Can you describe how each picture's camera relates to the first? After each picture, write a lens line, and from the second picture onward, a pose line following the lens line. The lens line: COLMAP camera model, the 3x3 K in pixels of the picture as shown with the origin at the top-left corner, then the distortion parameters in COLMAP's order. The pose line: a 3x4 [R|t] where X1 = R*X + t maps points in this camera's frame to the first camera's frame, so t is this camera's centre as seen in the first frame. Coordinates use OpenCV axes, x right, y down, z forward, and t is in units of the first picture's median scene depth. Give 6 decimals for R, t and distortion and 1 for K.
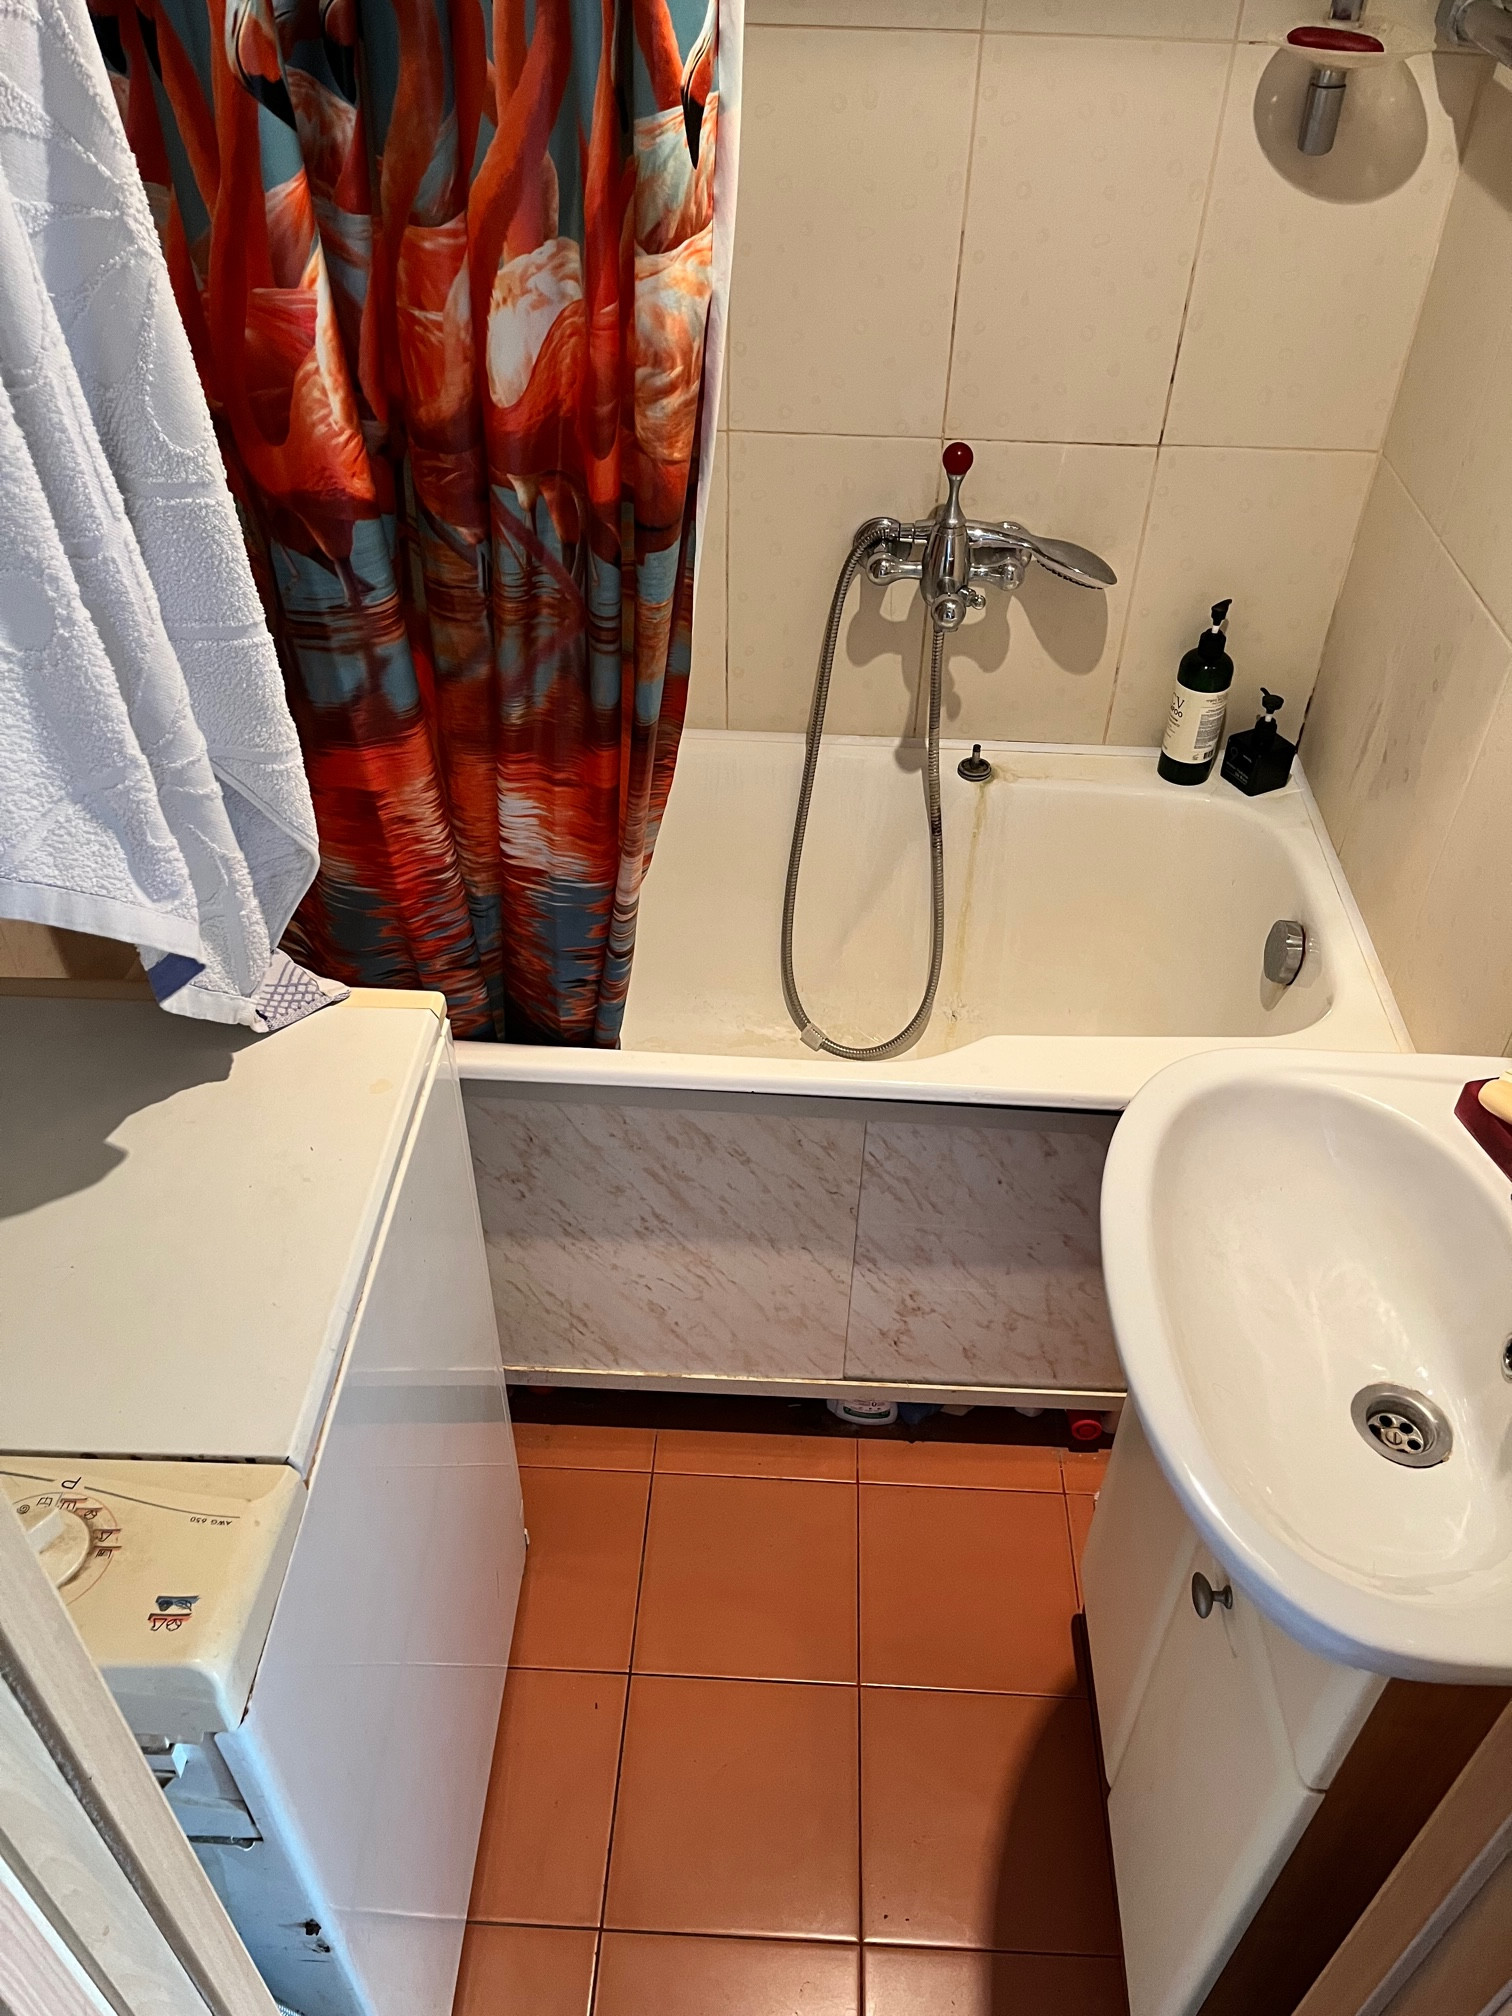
lens RADIAL K [[1554.0, 0, 757.8], [0, 1554.0, 1014.7], [0, 0, 1]] dist [0.075059, -0.099361]
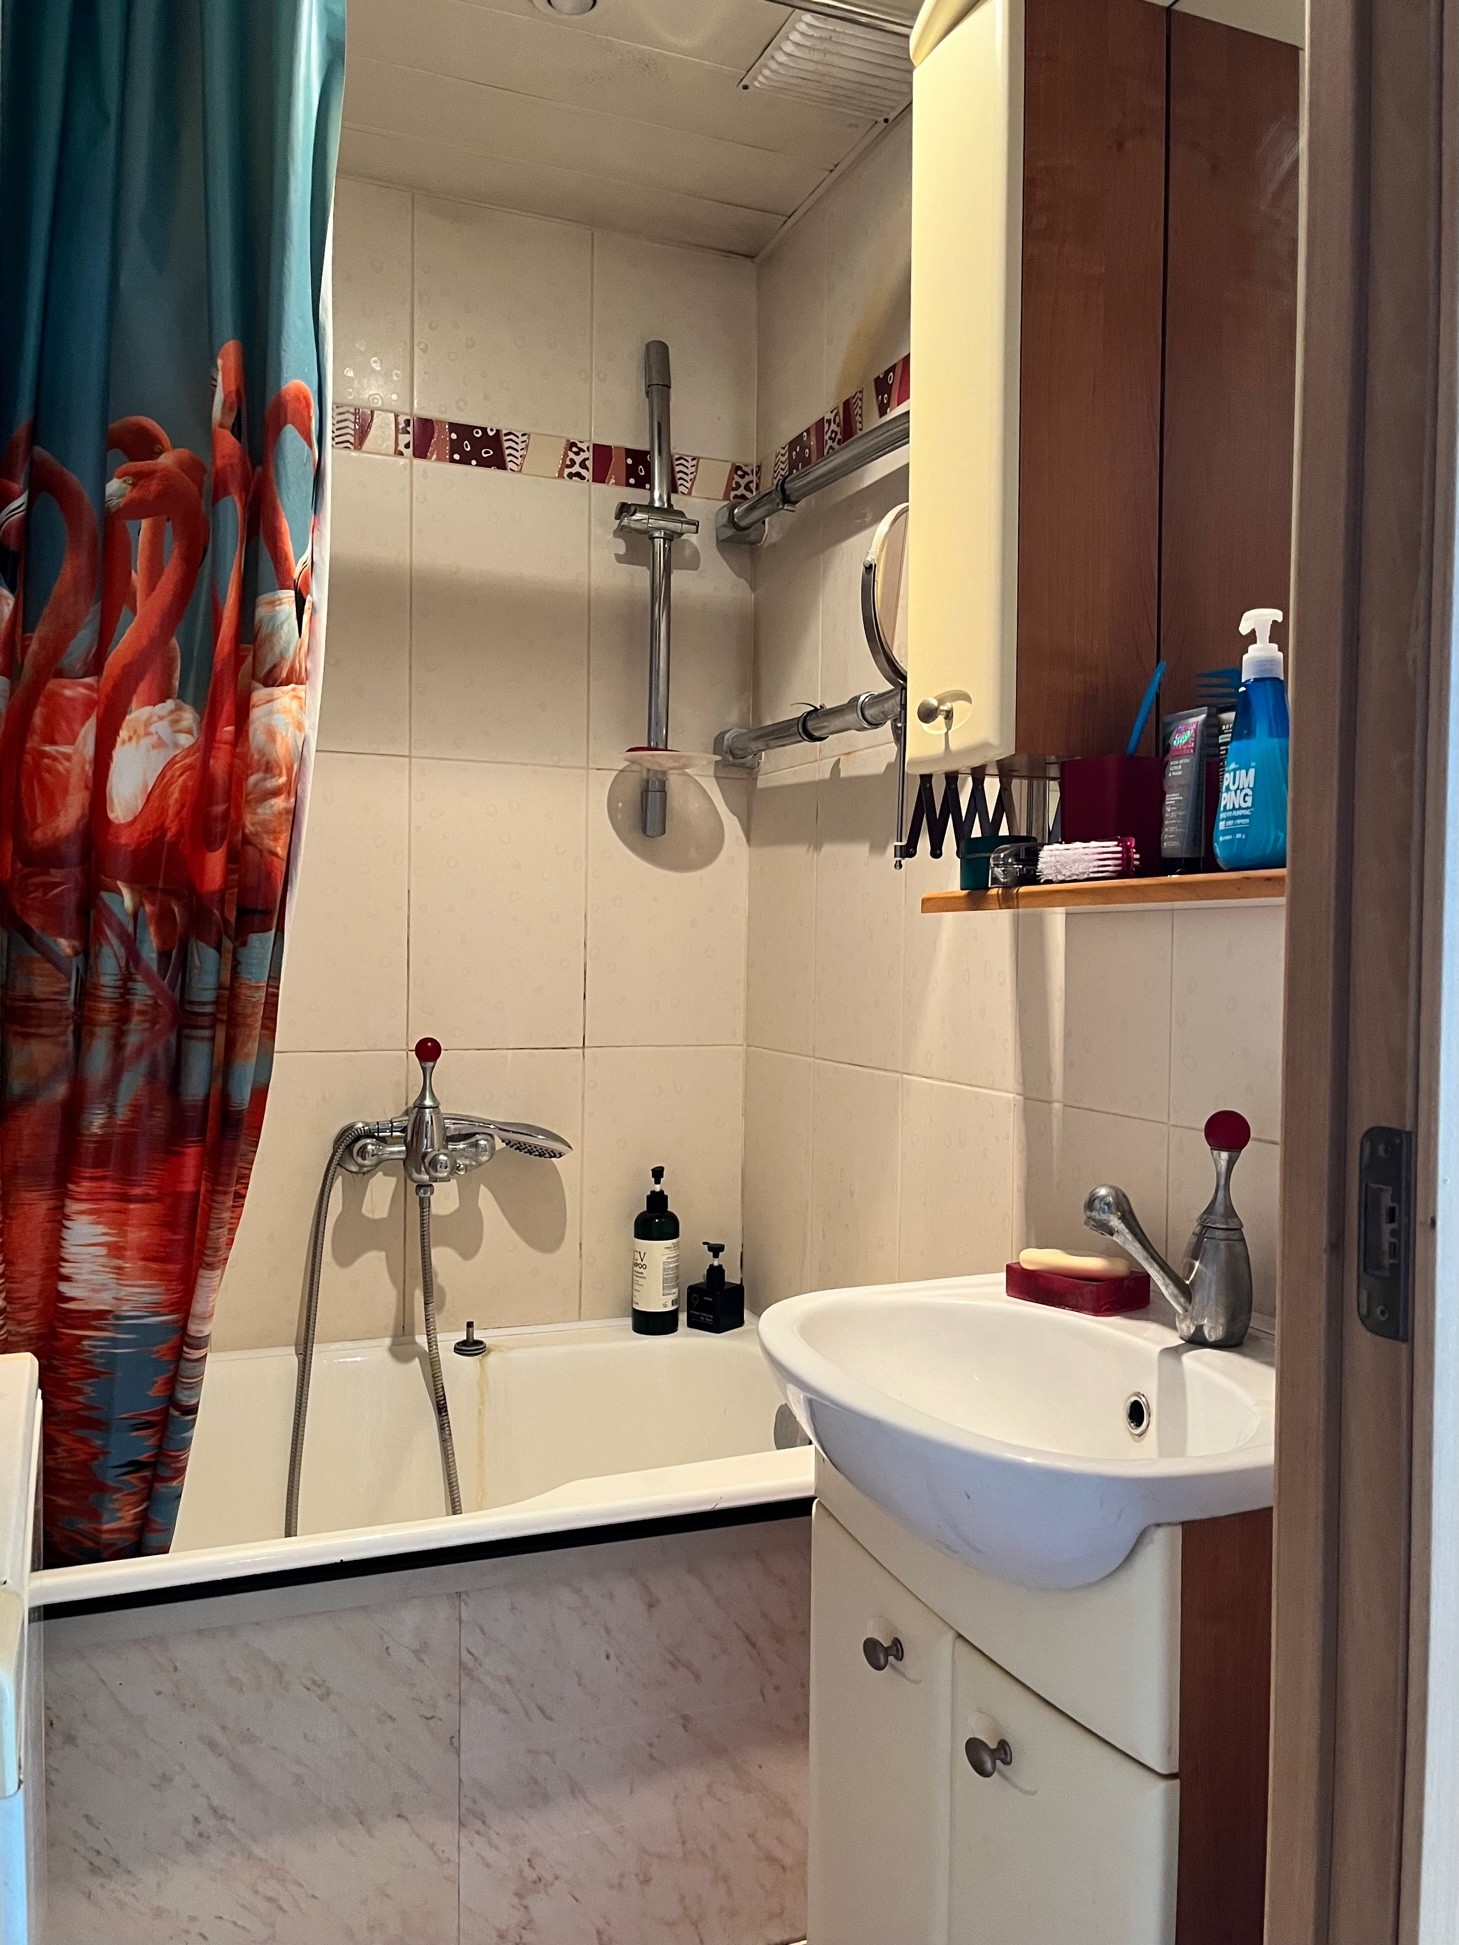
lens RADIAL K [[1586.4, 0, 730.2], [0, 1586.4, 1007.1], [0, 0, 1]] dist [0.075180, -0.111241]
pose [[0.902996, -0.012072, 0.429480, -0.215003], [0.278889, 0.776864, -0.564538, 0.427756], [-0.326833, 0.629552, 0.704872, 0.069838]]
